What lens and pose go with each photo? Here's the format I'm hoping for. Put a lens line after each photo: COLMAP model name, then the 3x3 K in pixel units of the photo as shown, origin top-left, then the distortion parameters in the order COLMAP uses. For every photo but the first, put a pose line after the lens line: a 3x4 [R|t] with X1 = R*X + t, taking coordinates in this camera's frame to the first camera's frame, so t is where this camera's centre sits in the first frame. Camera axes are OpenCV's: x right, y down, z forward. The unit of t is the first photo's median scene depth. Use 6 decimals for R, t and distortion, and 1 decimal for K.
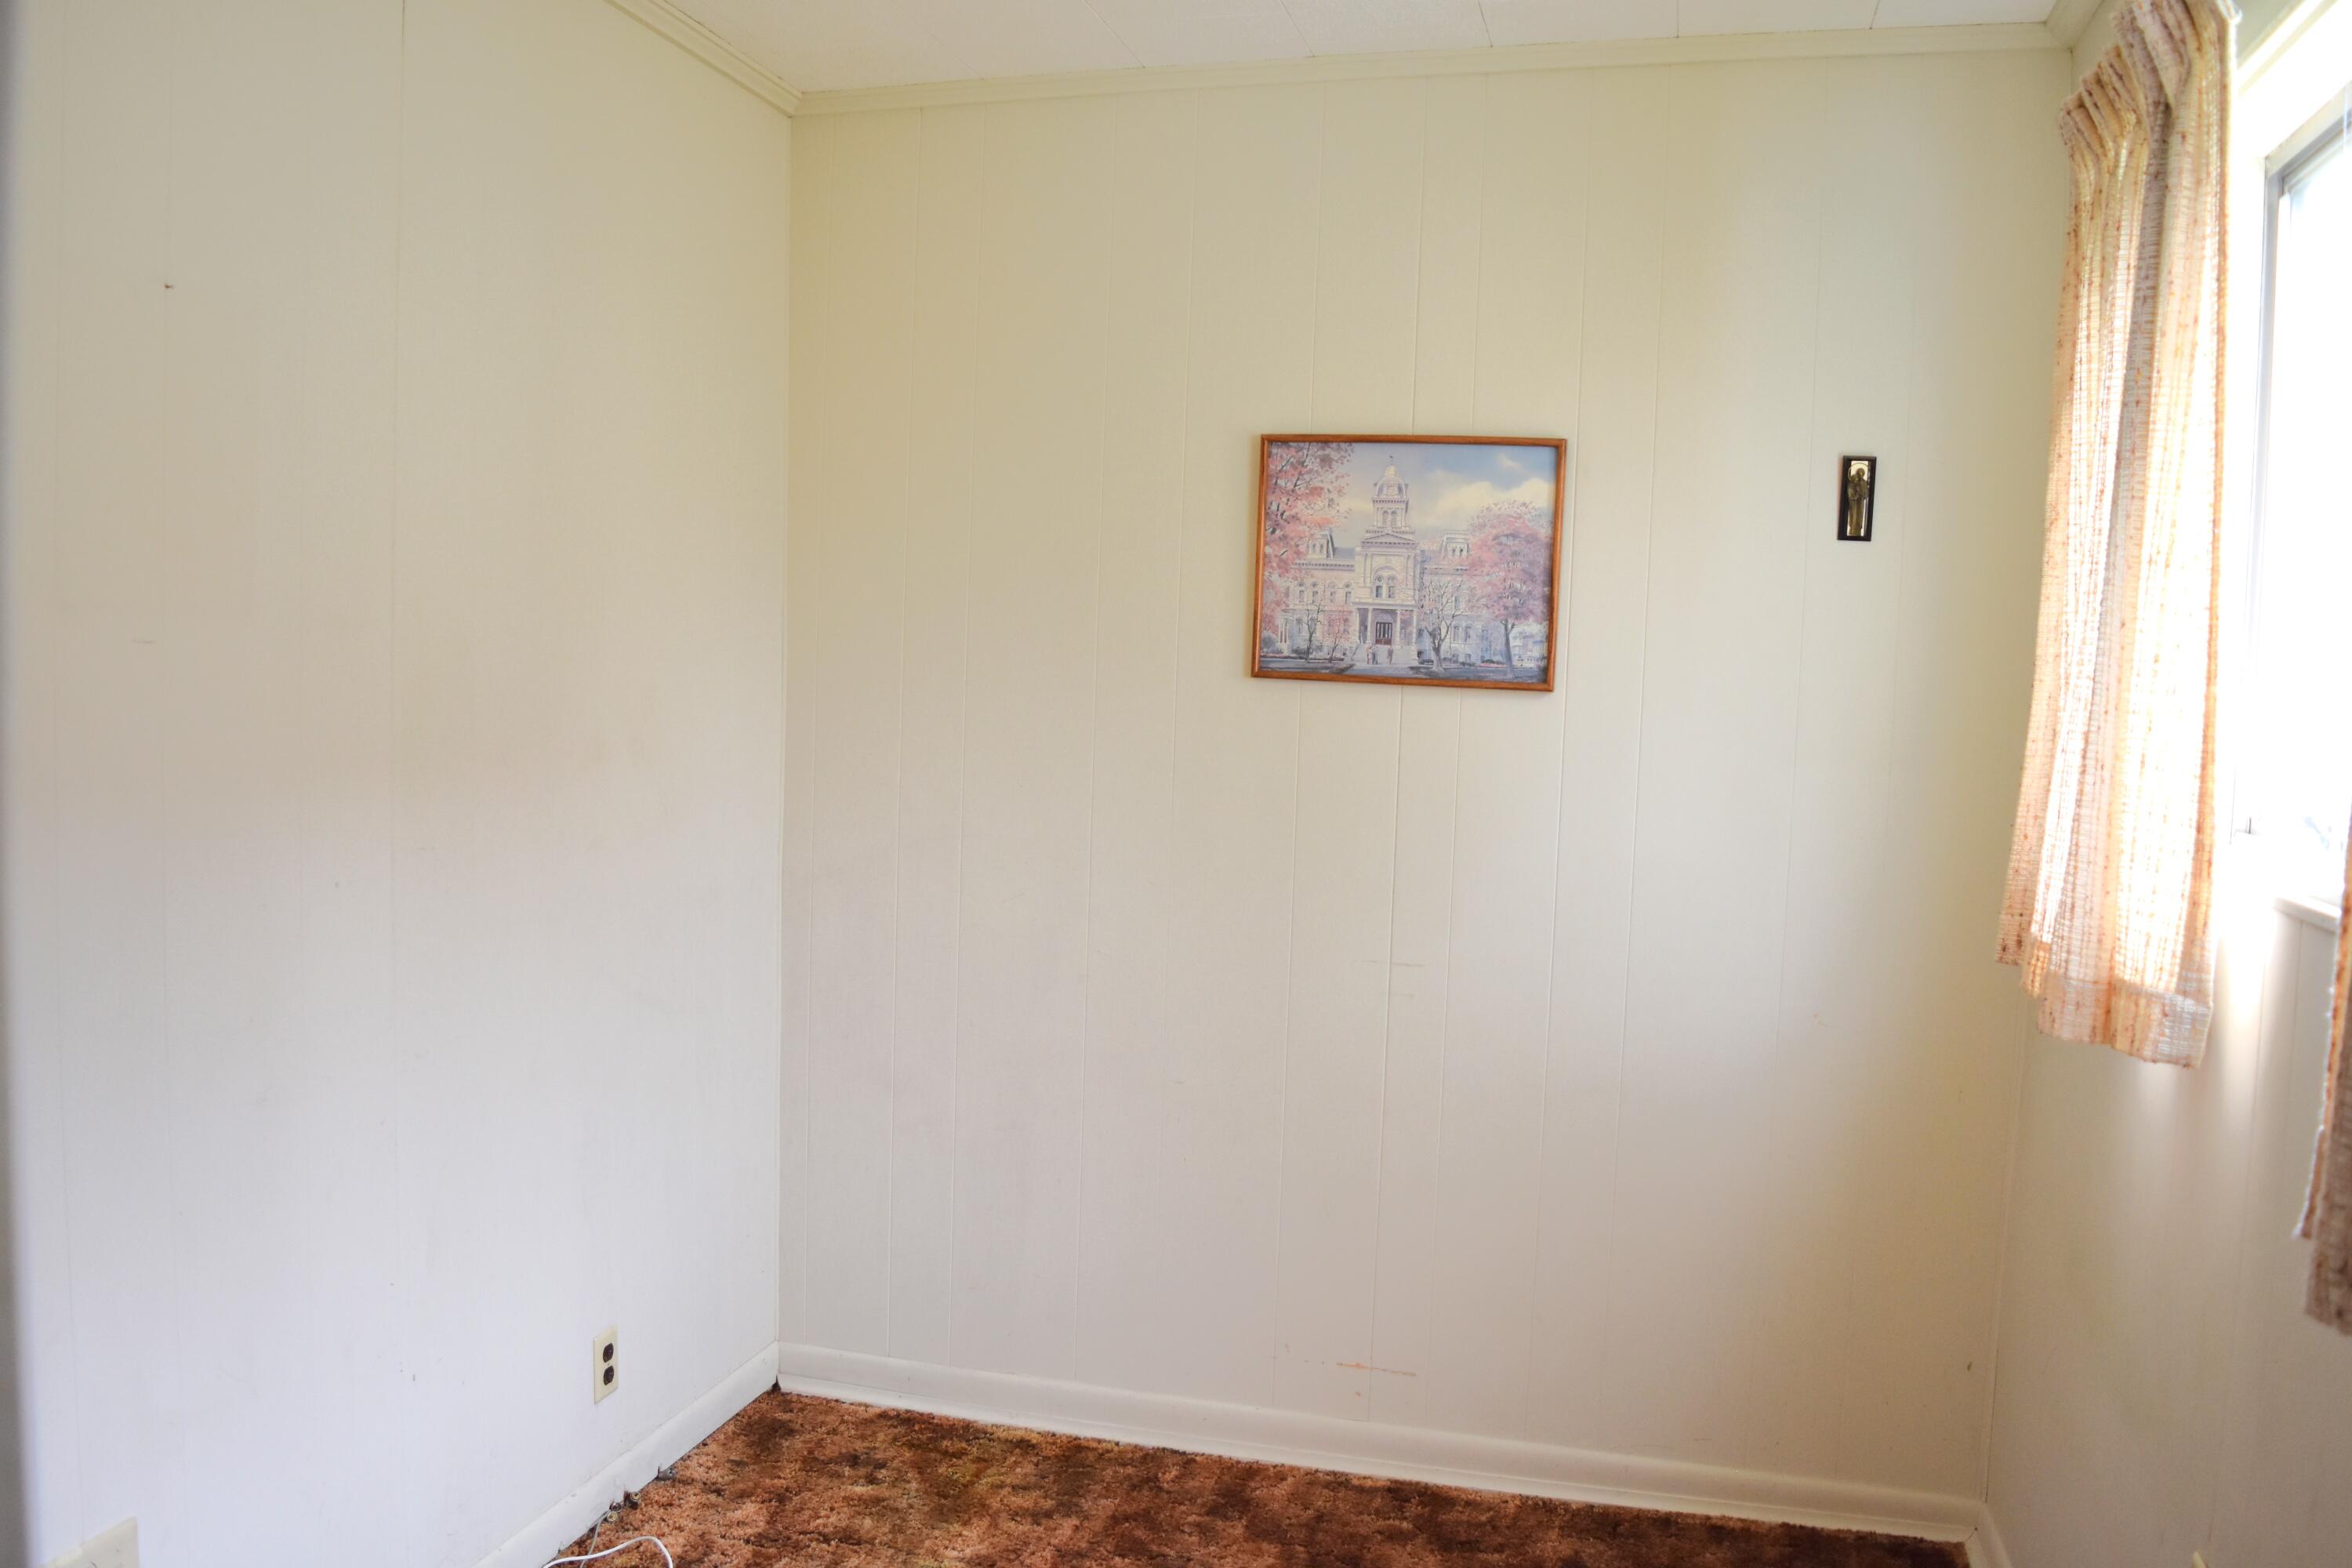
lens RADIAL K [[1856.5, 0, 1179.3], [0, 1856.5, 773.7], [0, 0, 1]] dist [-0.097781, 0.025141]
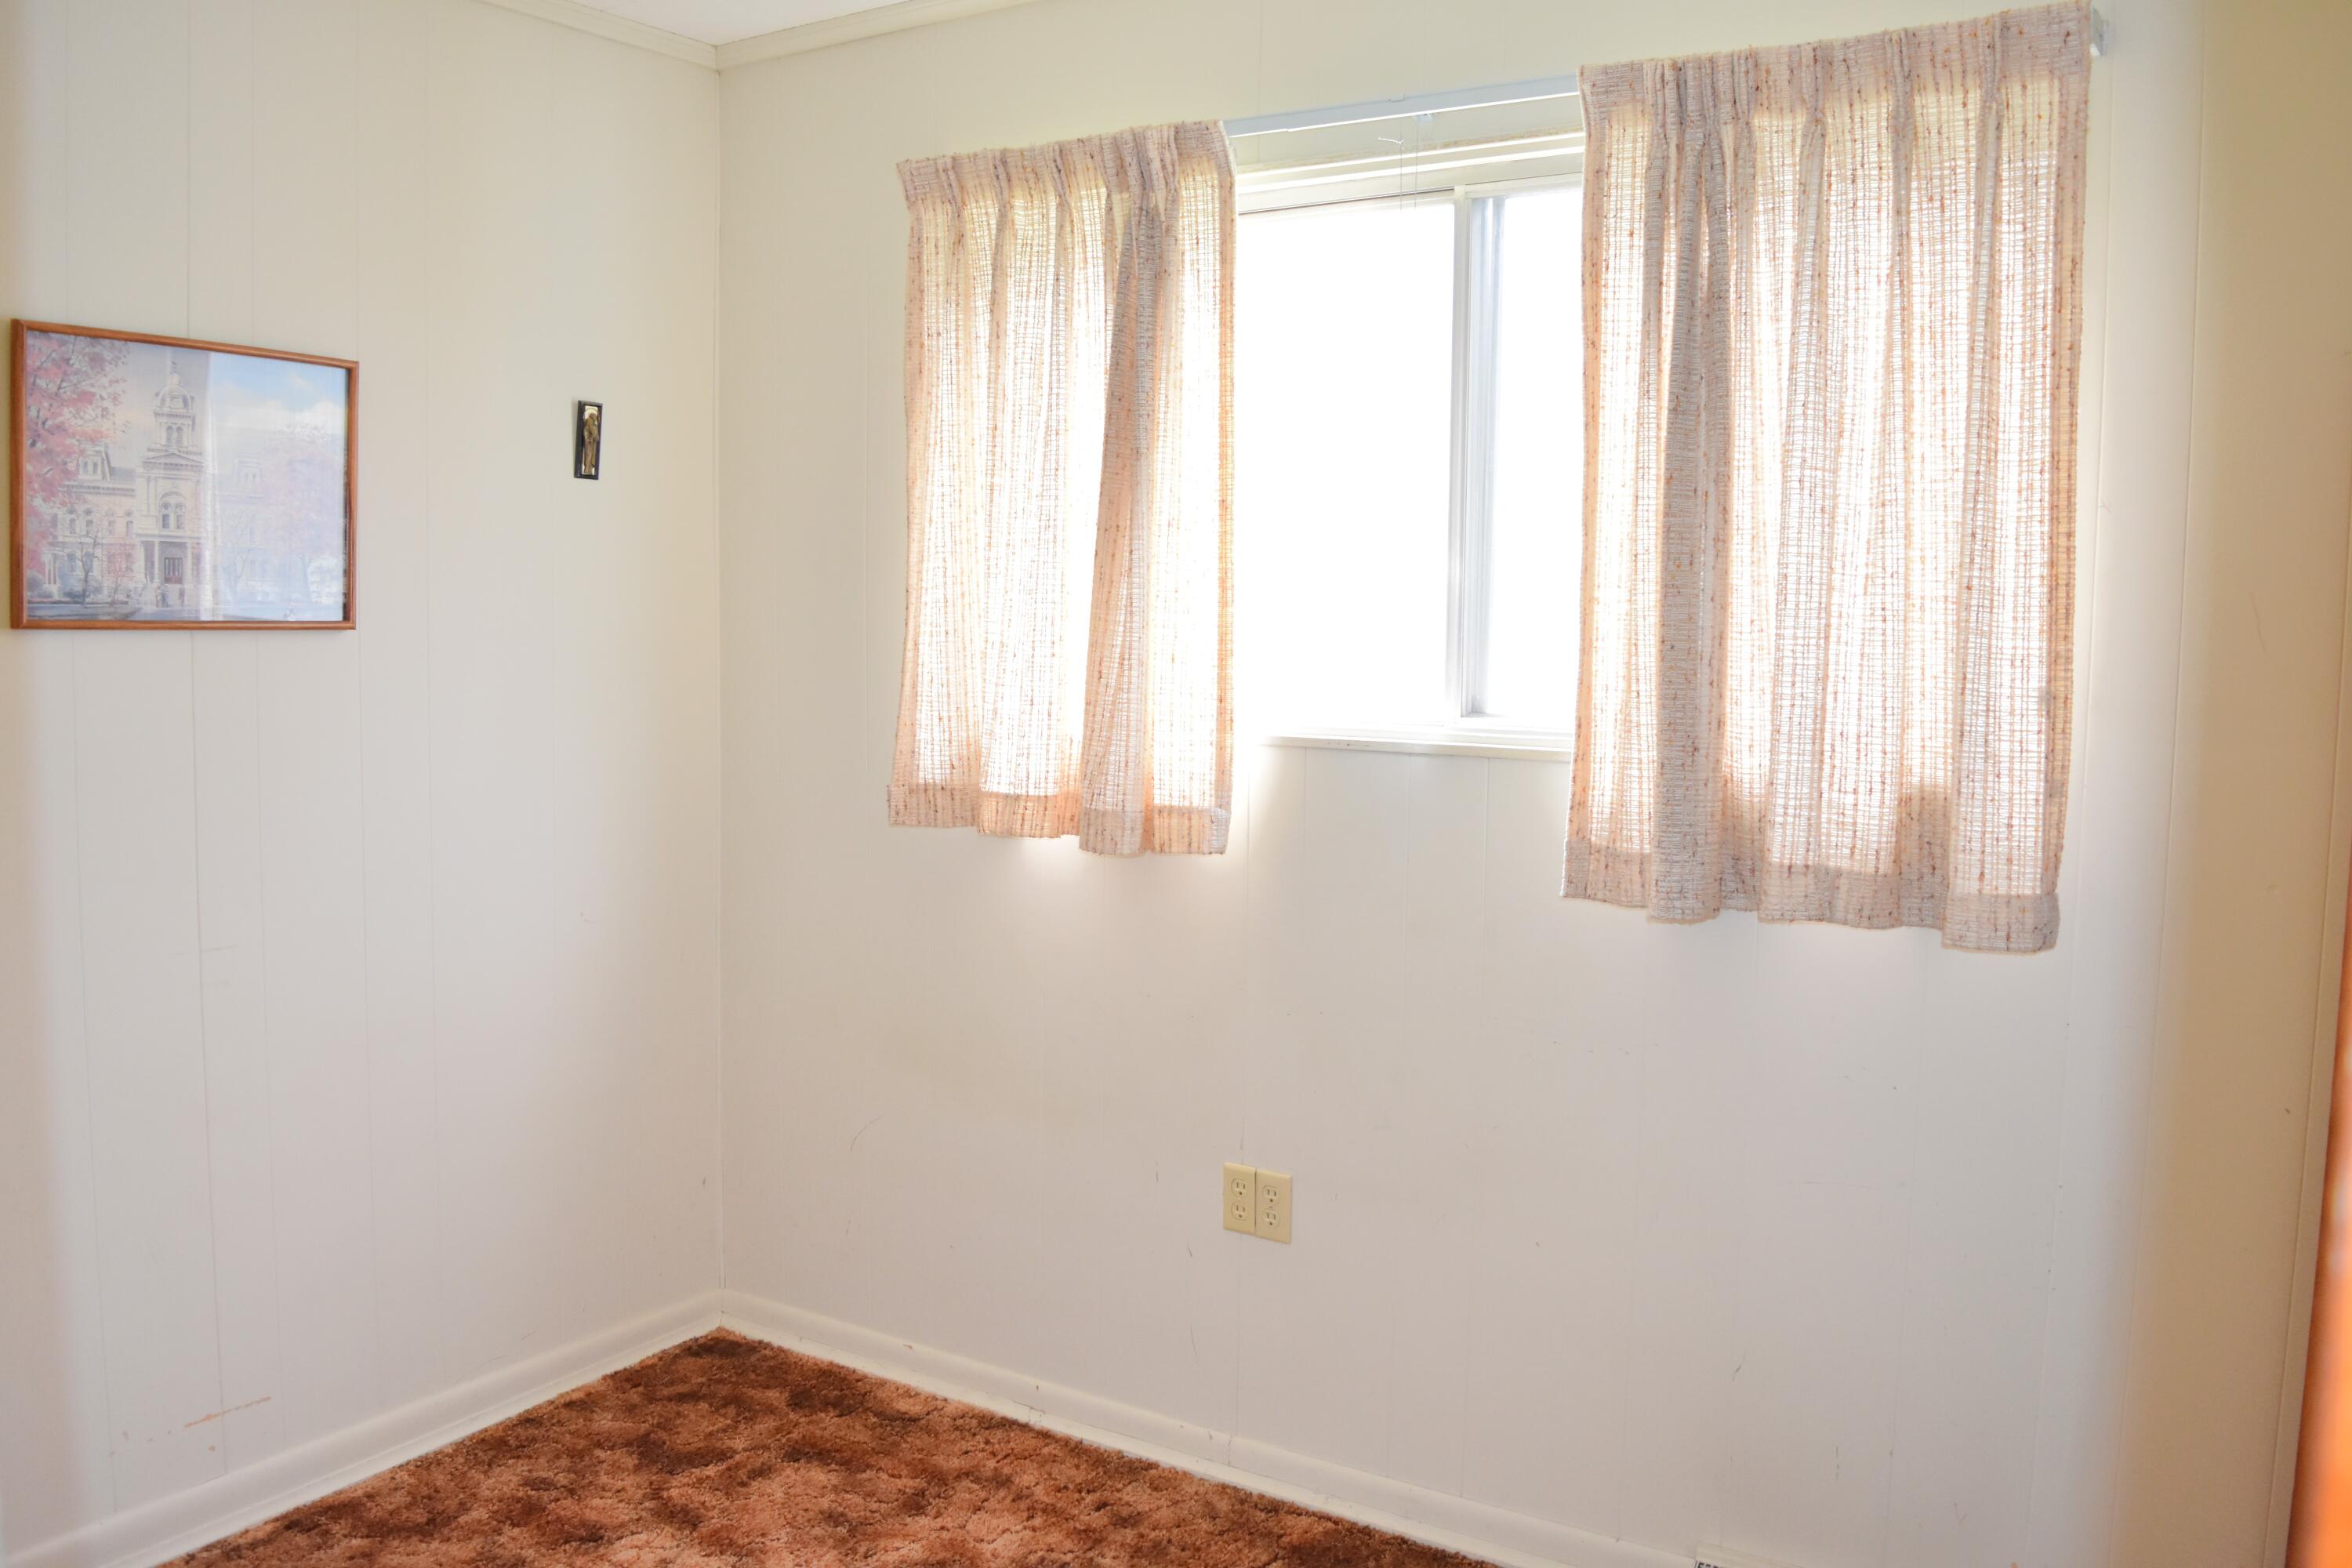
lens RADIAL K [[1856.5, 0, 1179.3], [0, 1856.5, 773.7], [0, 0, 1]] dist [-0.097781, 0.025141]
pose [[0.303710, -0.115135, 0.945782, -0.544873], [0.058530, 0.993051, 0.102094, -0.040394], [-0.950965, 0.024349, 0.308339, 0.305511]]
